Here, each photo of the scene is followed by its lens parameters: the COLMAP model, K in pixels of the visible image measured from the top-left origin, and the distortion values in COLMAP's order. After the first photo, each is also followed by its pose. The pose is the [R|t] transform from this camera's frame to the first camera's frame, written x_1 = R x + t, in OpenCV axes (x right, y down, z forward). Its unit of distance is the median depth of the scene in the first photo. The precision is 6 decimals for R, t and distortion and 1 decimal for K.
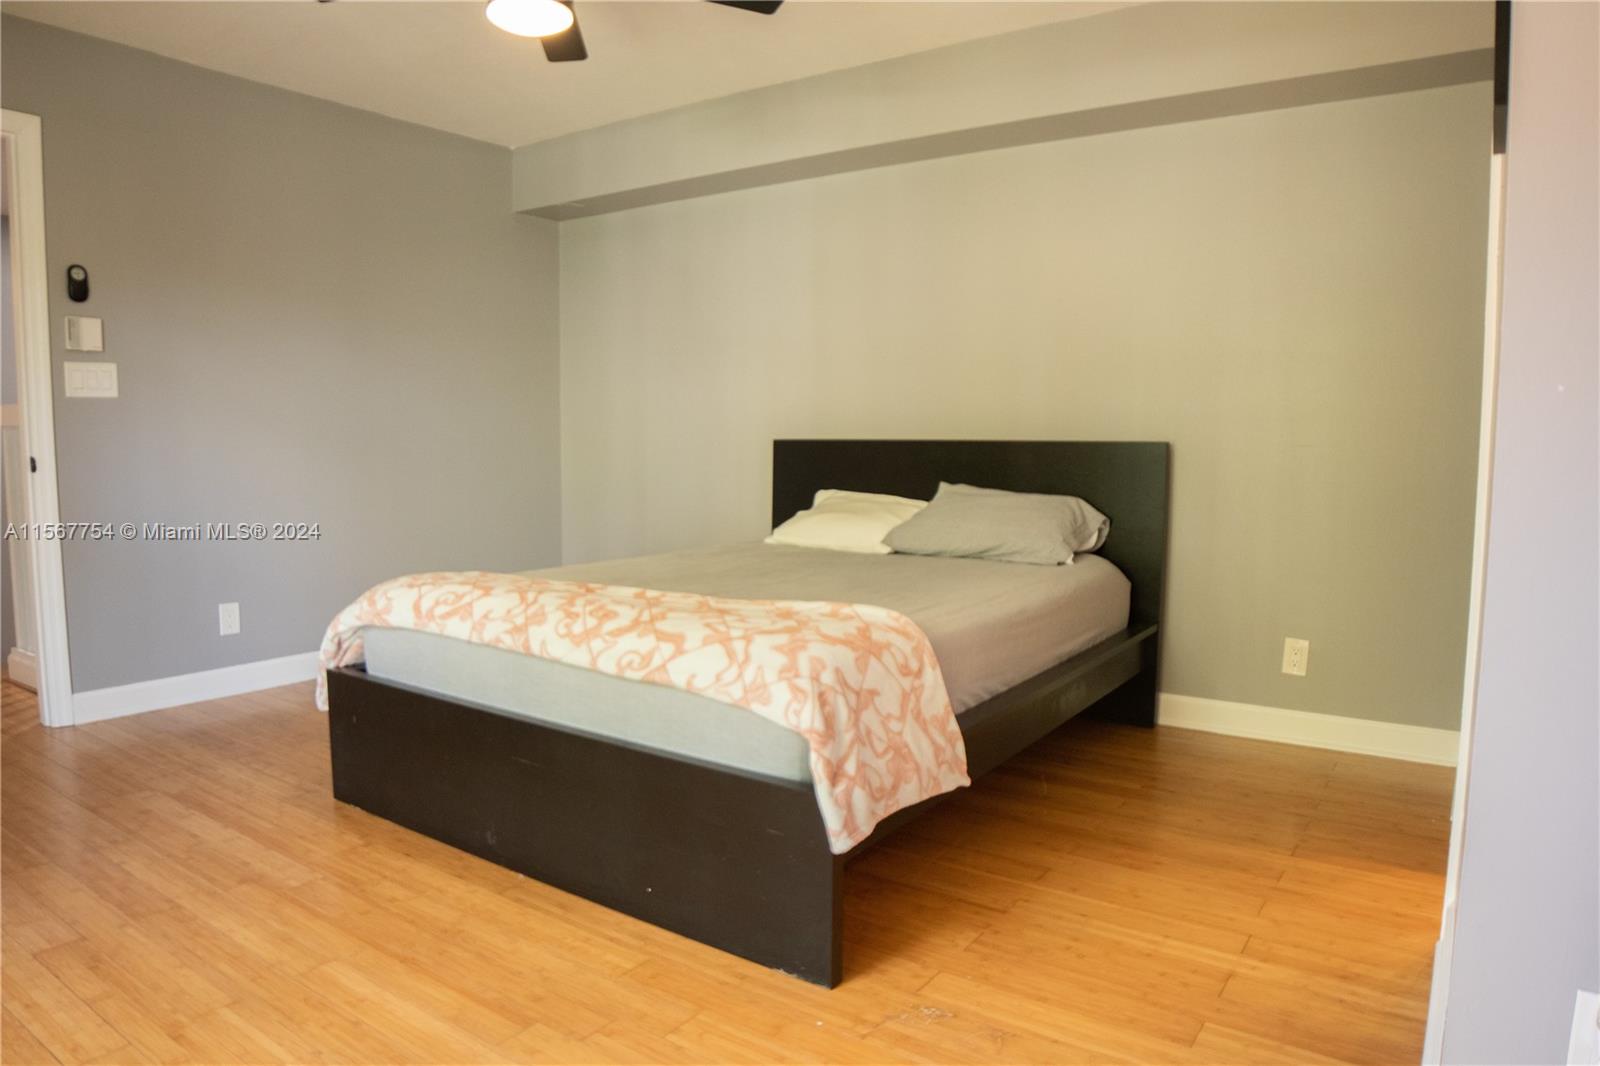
lens RADIAL K [[1021.6, 0, 793.2], [0, 1021.6, 535.4], [0, 0, 1]] dist [-0.094968, 0.022503]
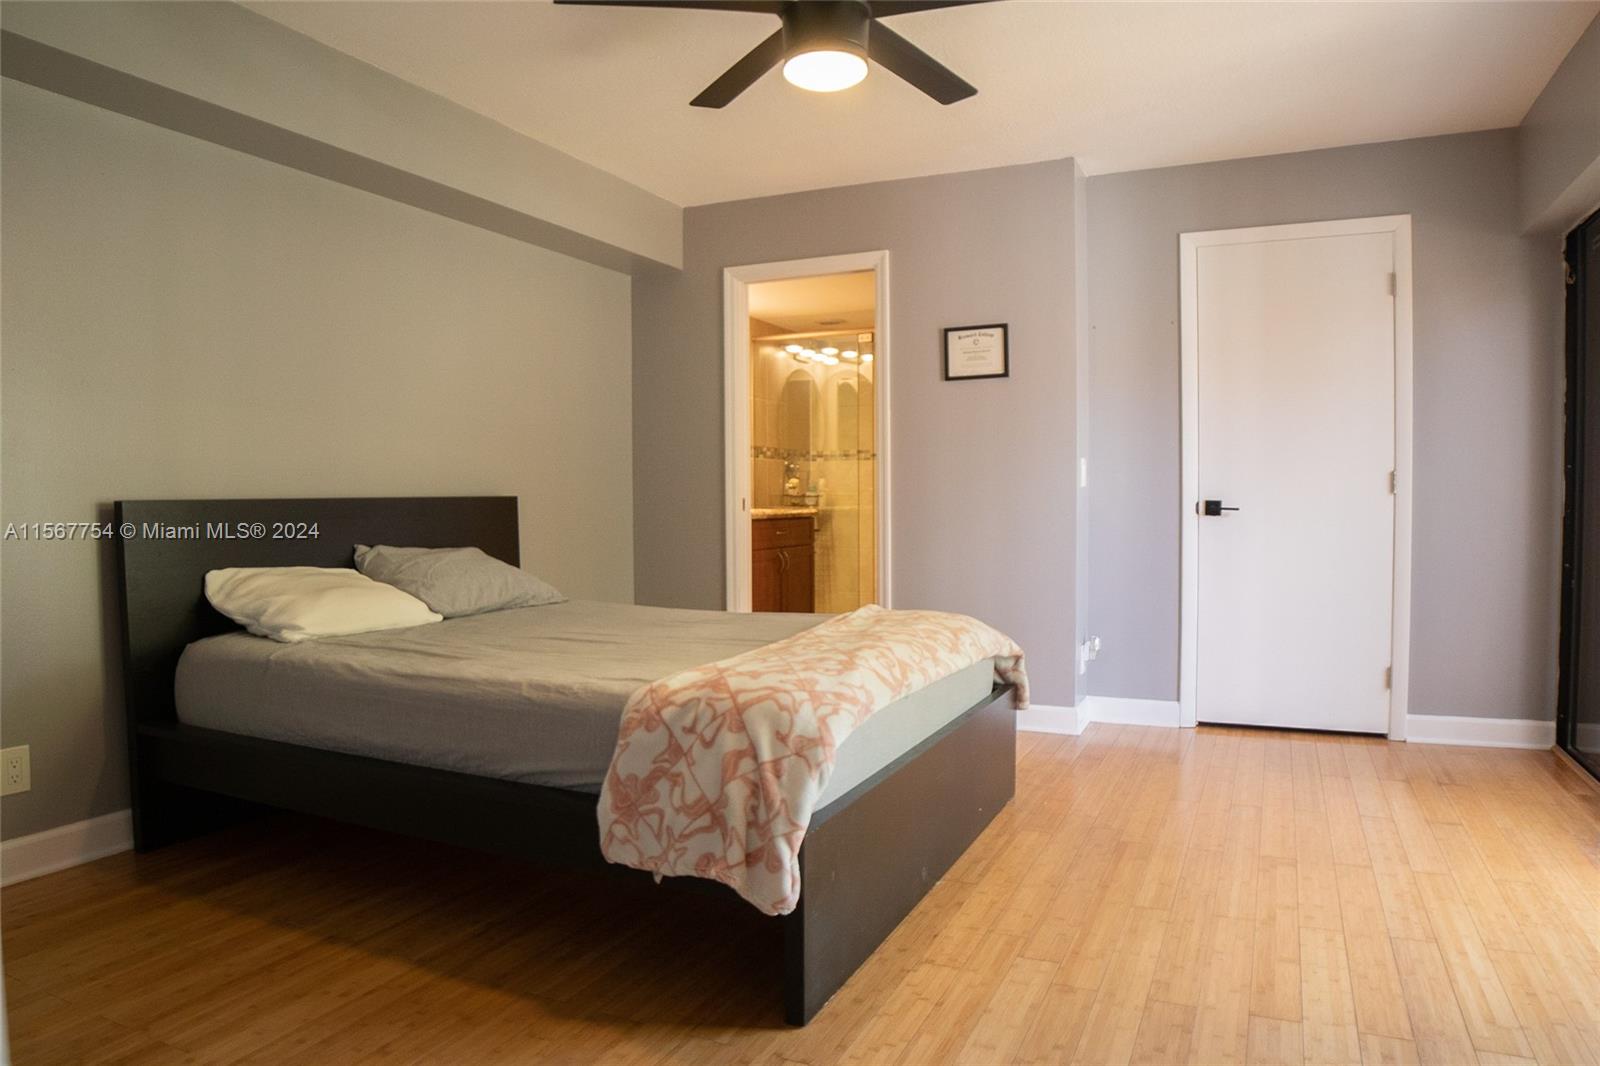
lens RADIAL K [[1021.6, 0, 792.6], [0, 1021.6, 536.2], [0, 0, 1]] dist [-0.094968, 0.022503]
pose [[-0.164378, -0.048393, 0.985210, -1.431970], [0.094207, 0.993460, 0.064516, -0.146488], [-0.981889, 0.103419, -0.158744, 1.387848]]
